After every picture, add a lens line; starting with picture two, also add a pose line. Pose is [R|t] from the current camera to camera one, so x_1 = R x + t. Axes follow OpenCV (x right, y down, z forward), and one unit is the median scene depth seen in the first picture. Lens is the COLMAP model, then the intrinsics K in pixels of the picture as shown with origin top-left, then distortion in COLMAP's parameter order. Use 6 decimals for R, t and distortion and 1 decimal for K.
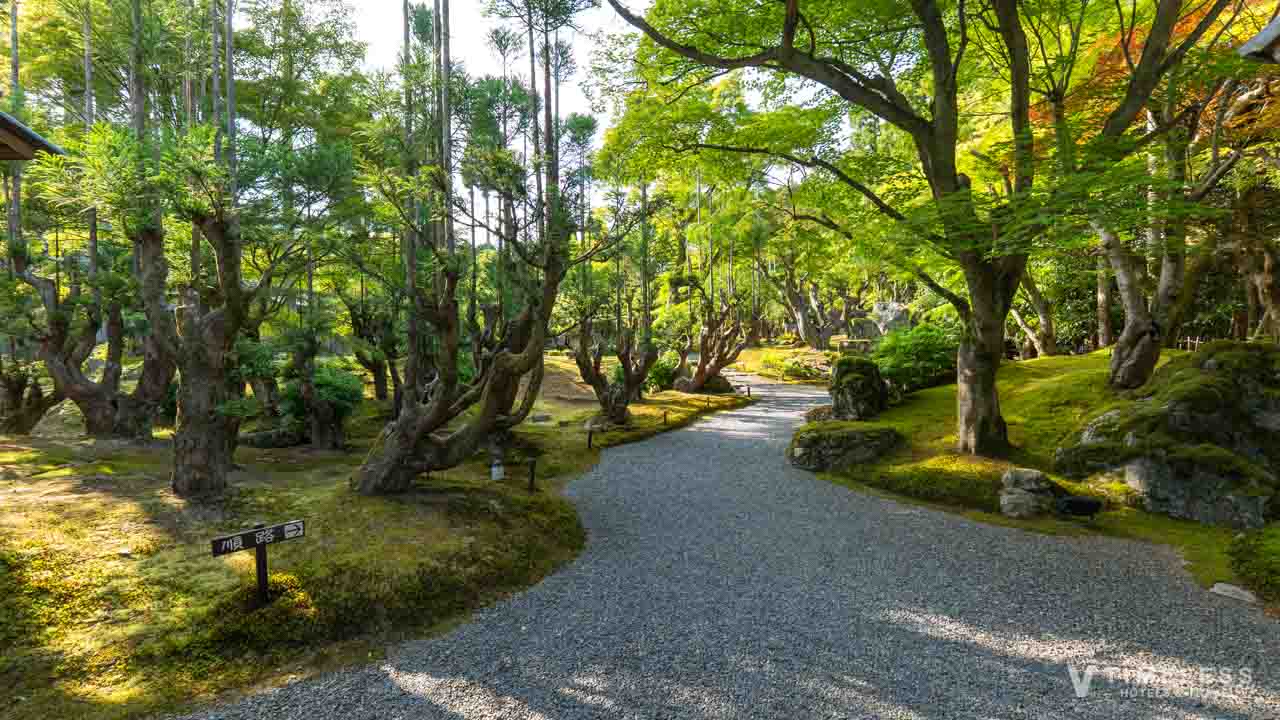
lens RADIAL K [[547.7, 0, 640.0], [0, 547.7, 360.0], [0, 0, 1]] dist [-0.000710, -0.000007]
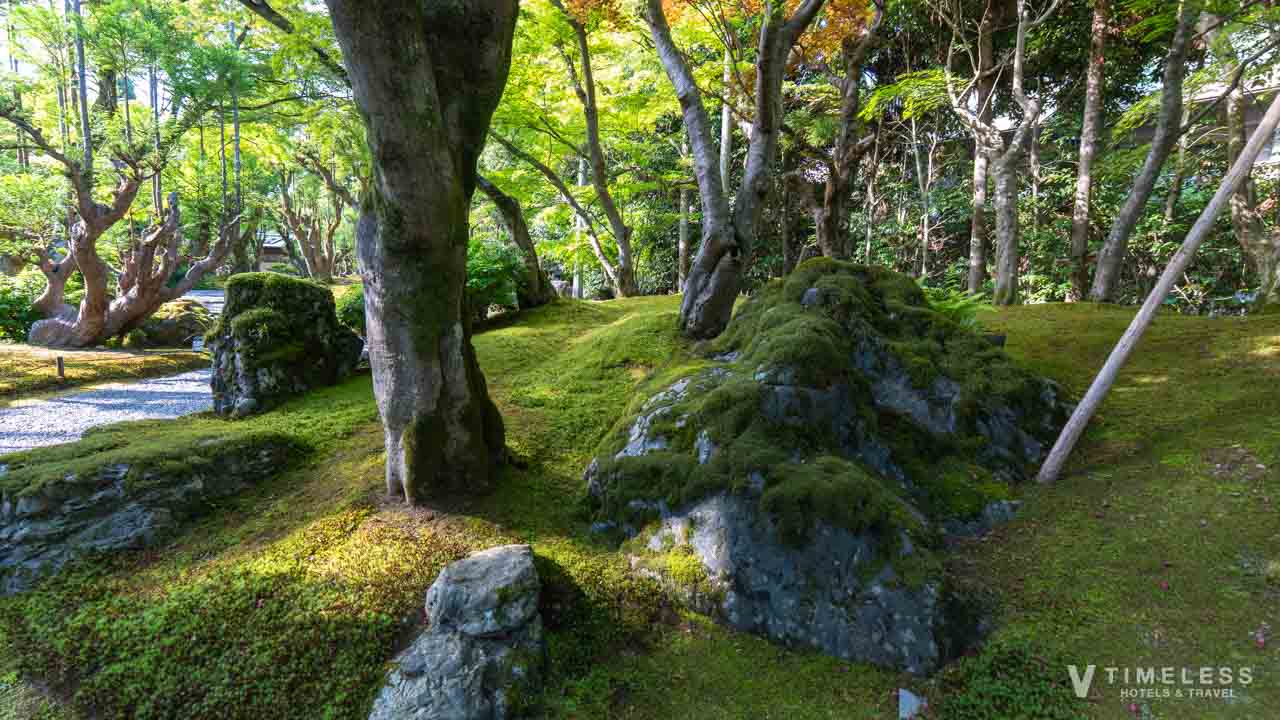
lens RADIAL K [[547.7, 0, 640.0], [0, 547.7, 360.0], [0, 0, 1]] dist [-0.000710, -0.000007]
pose [[0.812685, -0.026040, 0.582120, 0.510519], [-0.026689, 0.996289, 0.081827, 0.030186], [-0.582091, -0.082036, 0.808975, 0.580156]]
